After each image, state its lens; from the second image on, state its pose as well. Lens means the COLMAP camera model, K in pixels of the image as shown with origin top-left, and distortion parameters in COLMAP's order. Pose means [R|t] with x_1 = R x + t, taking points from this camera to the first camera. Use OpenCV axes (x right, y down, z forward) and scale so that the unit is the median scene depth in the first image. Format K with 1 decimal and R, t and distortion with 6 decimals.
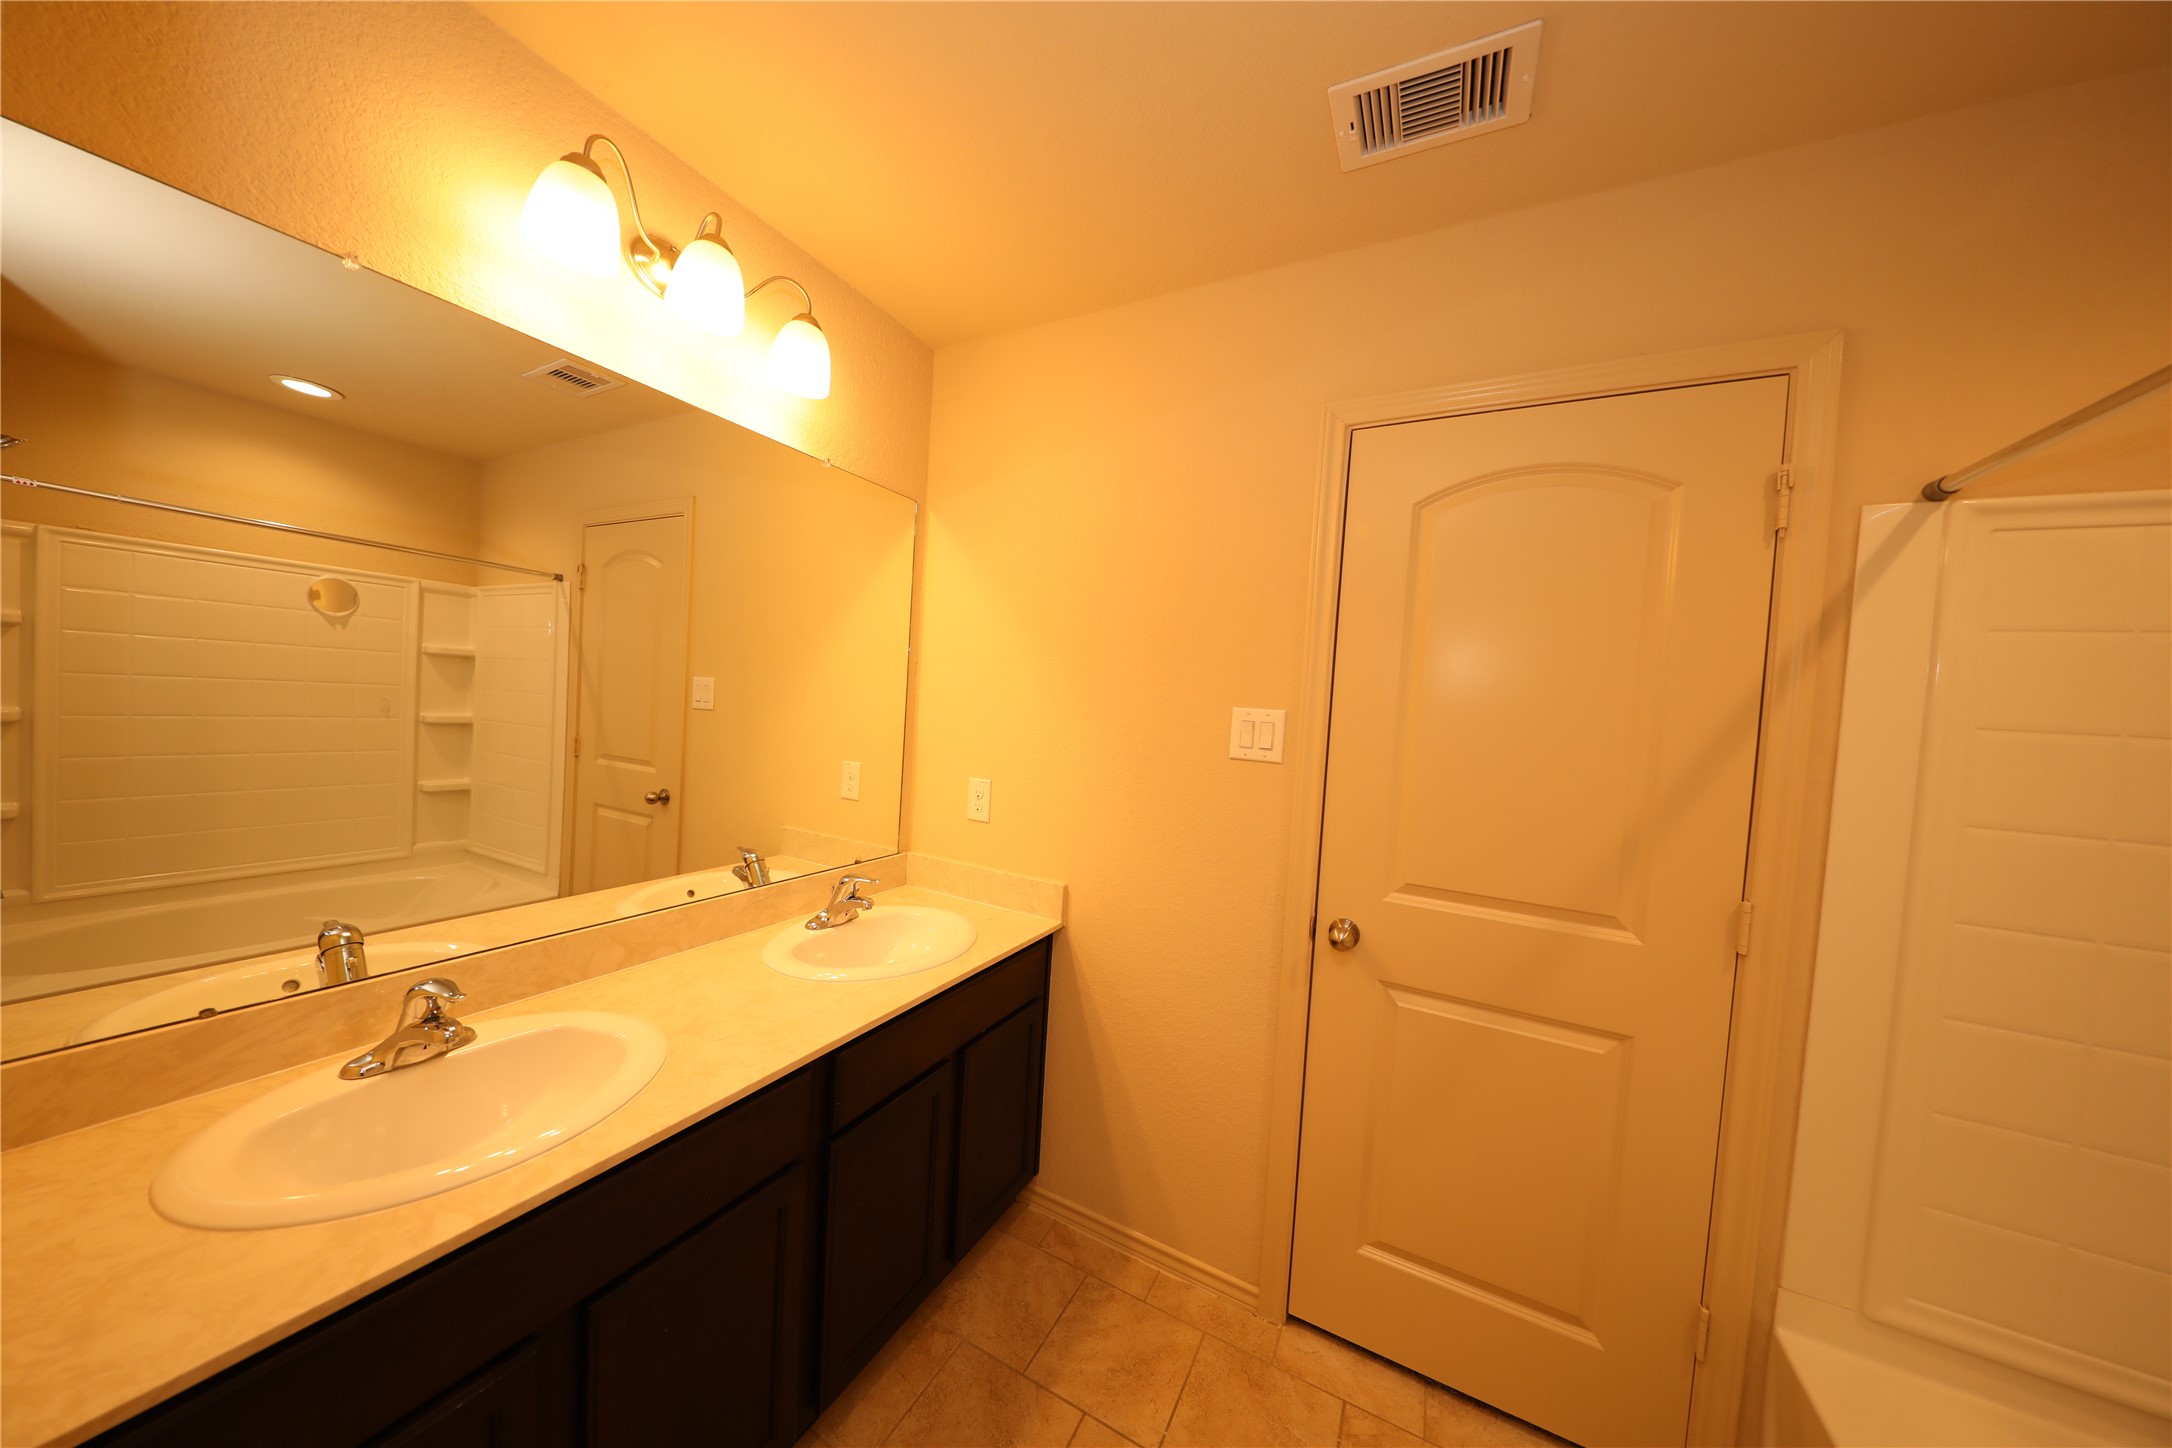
lens RADIAL K [[673.0, 0, 1066.6], [0, 673.0, 727.4], [0, 0, 1]] dist [-0.002129, -0.000081]
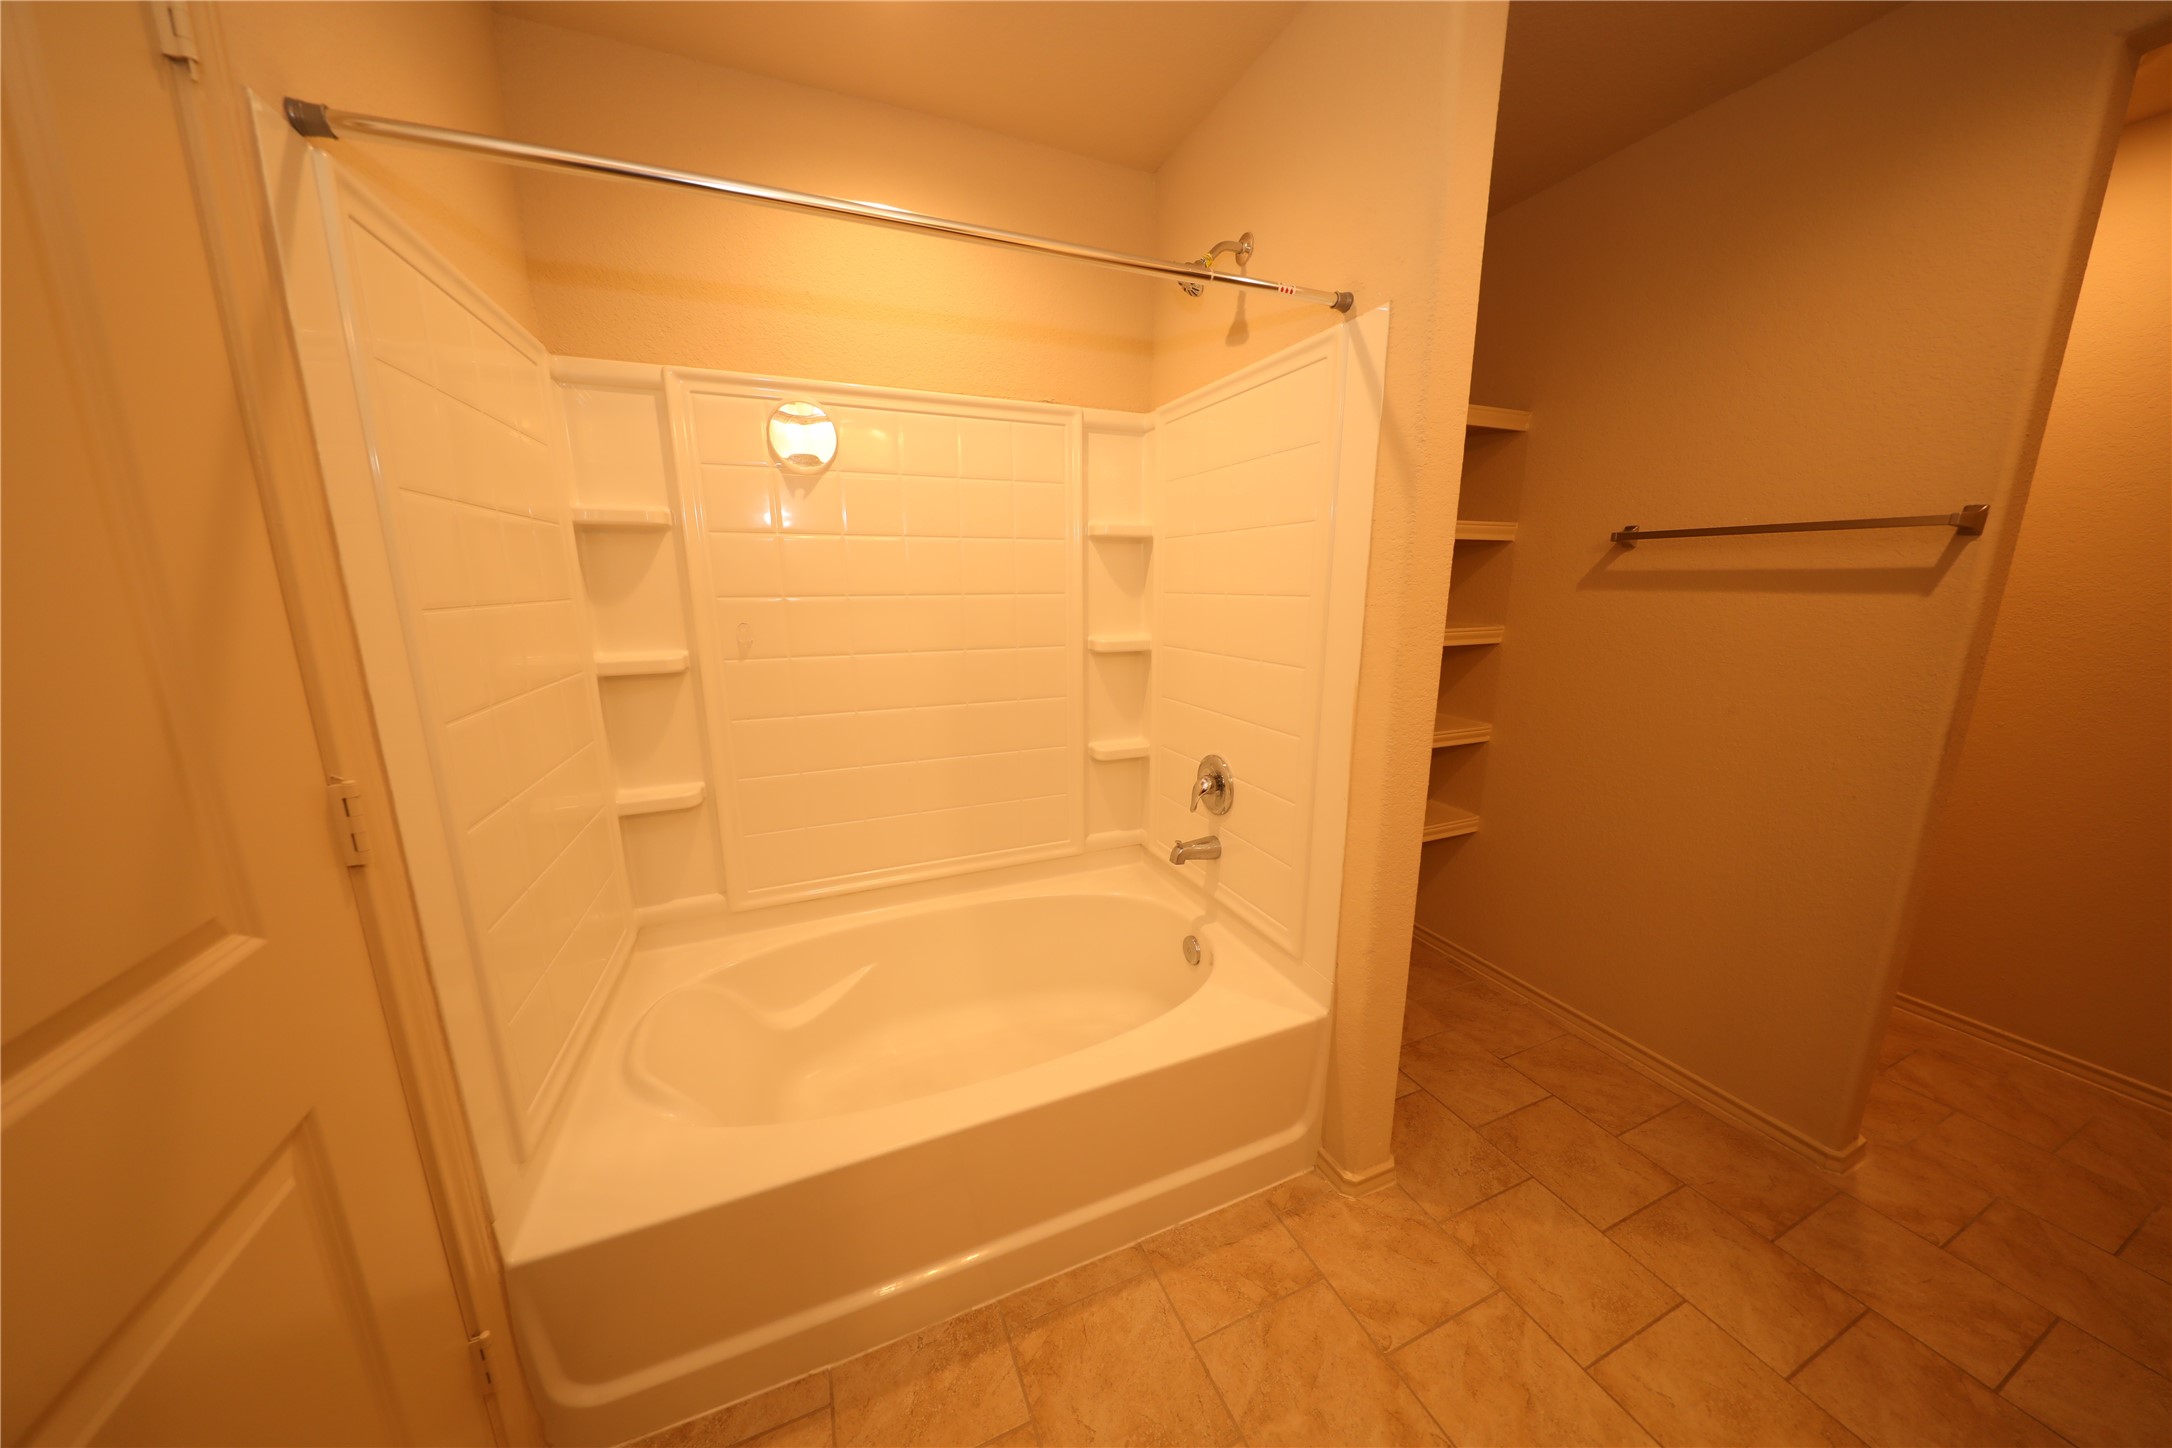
lens RADIAL K [[673.0, 0, 1087.2], [0, 673.0, 723.3], [0, 0, 1]] dist [-0.002129, -0.000081]
pose [[0.760469, 0.061841, -0.646423, -0.553964], [0.031605, 0.990751, 0.131963, -0.023840], [0.648605, -0.120784, 0.751480, 0.519137]]
